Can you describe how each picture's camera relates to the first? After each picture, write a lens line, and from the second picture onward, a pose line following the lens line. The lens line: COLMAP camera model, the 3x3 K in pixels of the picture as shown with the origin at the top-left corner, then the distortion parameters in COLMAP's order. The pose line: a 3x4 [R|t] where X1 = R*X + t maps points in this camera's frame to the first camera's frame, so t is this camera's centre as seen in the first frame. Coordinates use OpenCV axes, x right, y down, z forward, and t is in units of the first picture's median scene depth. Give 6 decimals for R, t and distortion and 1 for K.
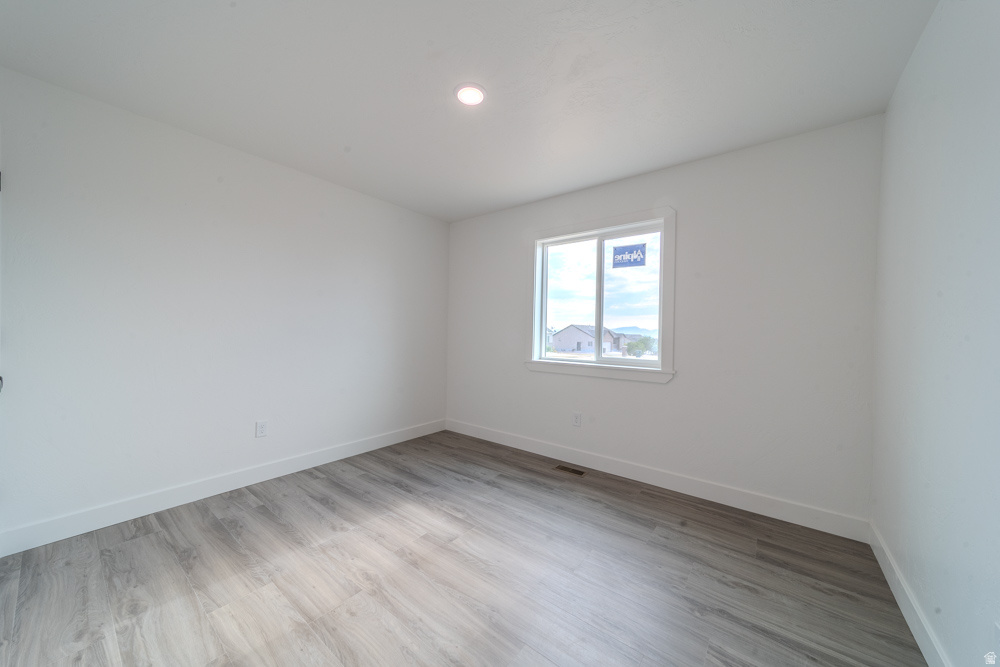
lens RADIAL K [[351.2, 0, 496.3], [0, 351.2, 334.3], [0, 0, 1]] dist [0.009148, -0.000195]
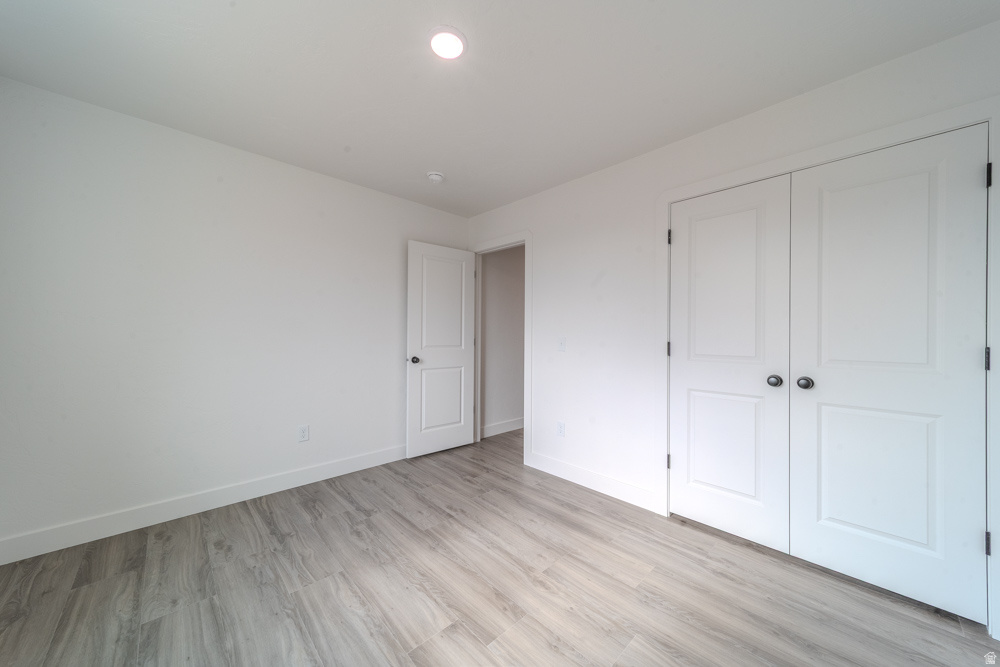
lens RADIAL K [[351.2, 0, 496.3], [0, 351.2, 334.3], [0, 0, 1]] dist [0.009148, -0.000195]
pose [[-0.989187, -0.027385, 0.144081, -0.365881], [-0.026611, 0.999619, 0.007296, -0.023868], [-0.144226, 0.003383, -0.989539, 2.050442]]
